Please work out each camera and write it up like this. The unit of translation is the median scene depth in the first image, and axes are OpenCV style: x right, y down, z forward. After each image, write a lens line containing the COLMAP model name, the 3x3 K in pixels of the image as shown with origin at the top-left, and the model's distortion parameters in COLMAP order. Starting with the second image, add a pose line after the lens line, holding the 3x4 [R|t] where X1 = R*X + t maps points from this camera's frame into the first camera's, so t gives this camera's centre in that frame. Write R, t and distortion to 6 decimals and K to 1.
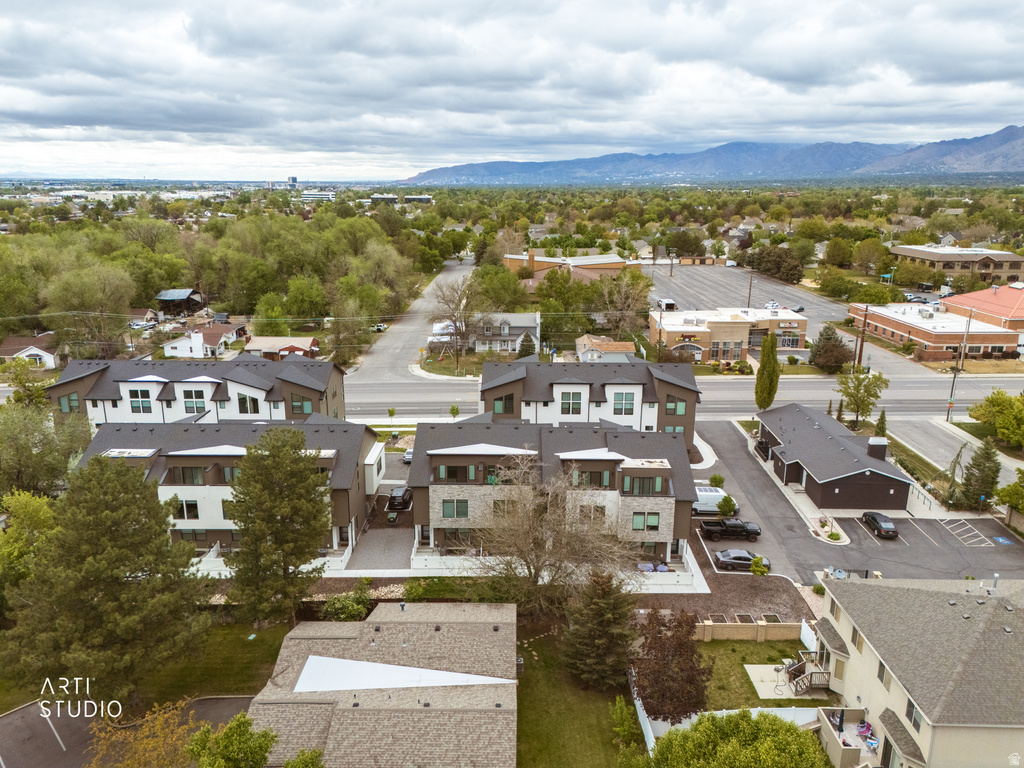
lens RADIAL K [[750.4, 0, 515.6], [0, 750.4, 387.7], [0, 0, 1]] dist [0.061387, -0.048611]
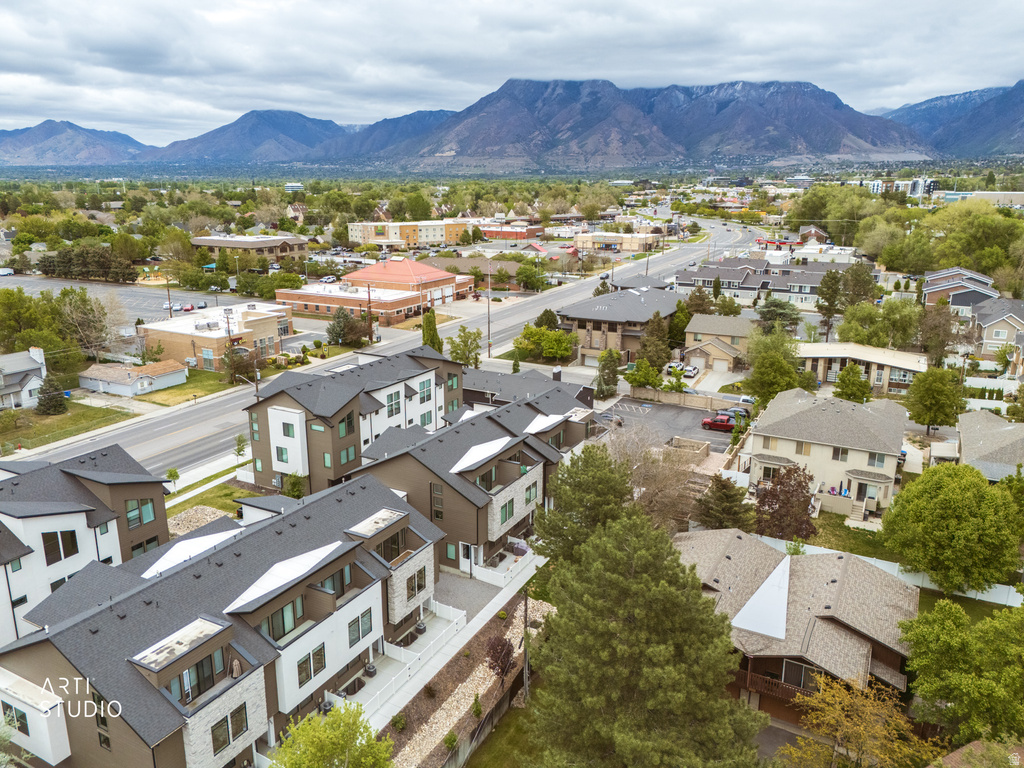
lens RADIAL K [[750.4, 0, 519.4], [0, 750.4, 384.1], [0, 0, 1]] dist [0.061387, -0.048611]
pose [[0.470252, -0.236561, 0.850237, -0.669261], [0.233461, 0.962430, 0.138653, -0.101227], [-0.851093, 0.133295, 0.507812, 0.360808]]
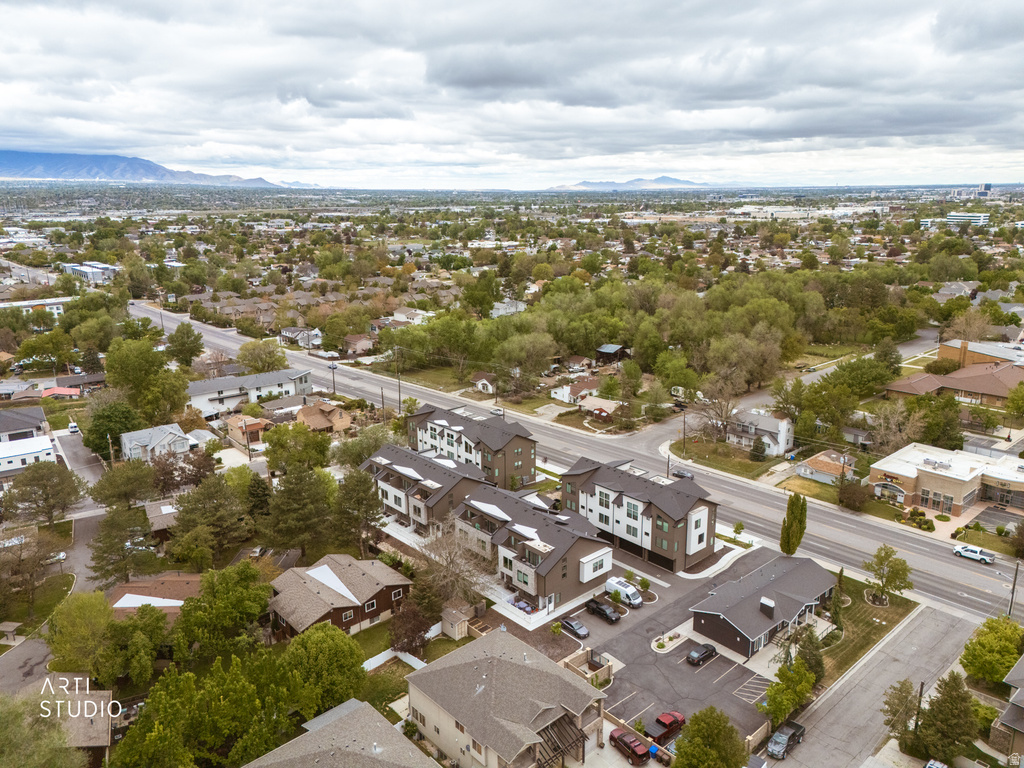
lens RADIAL K [[750.4, 0, 510.9], [0, 750.4, 366.6], [0, 0, 1]] dist [0.061387, -0.048611]
pose [[0.671189, 0.160029, -0.723806, 0.972229], [-0.184390, 0.981772, 0.046079, -0.268990], [0.717987, 0.102535, 0.688463, -0.172631]]
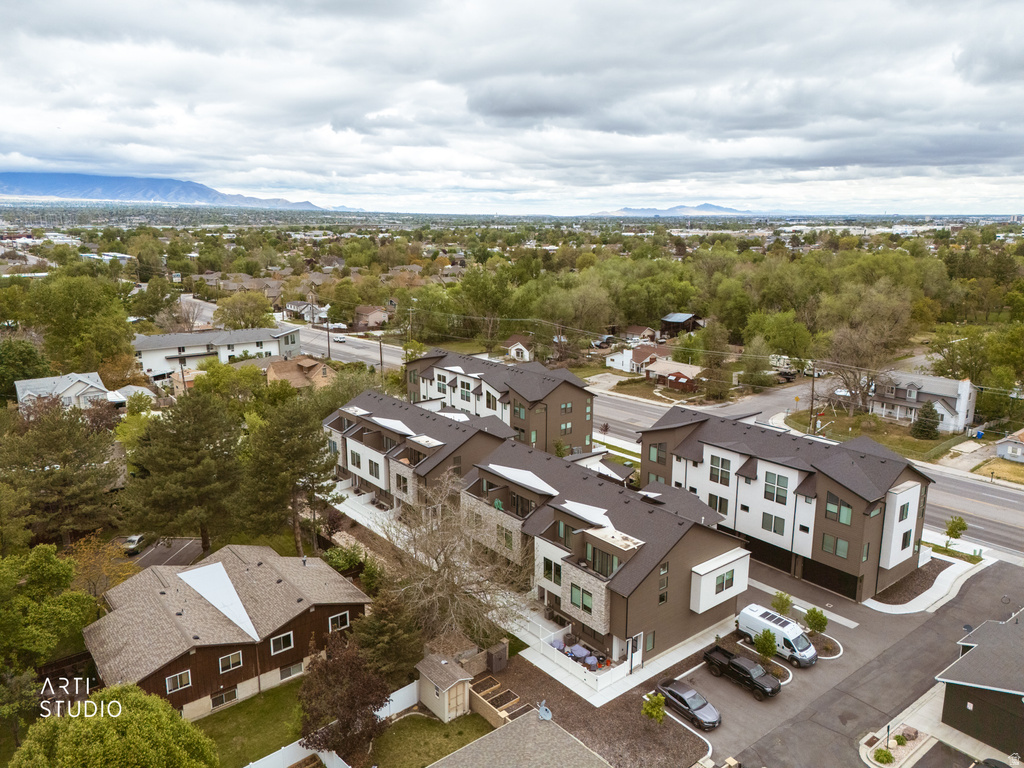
lens RADIAL K [[750.4, 0, 511.2], [0, 750.4, 375.1], [0, 0, 1]] dist [0.061387, -0.048611]
pose [[0.630924, 0.158651, -0.759451, 0.554110], [-0.203384, 0.978457, 0.035438, -0.066858], [0.748712, 0.132102, 0.649599, 0.252982]]
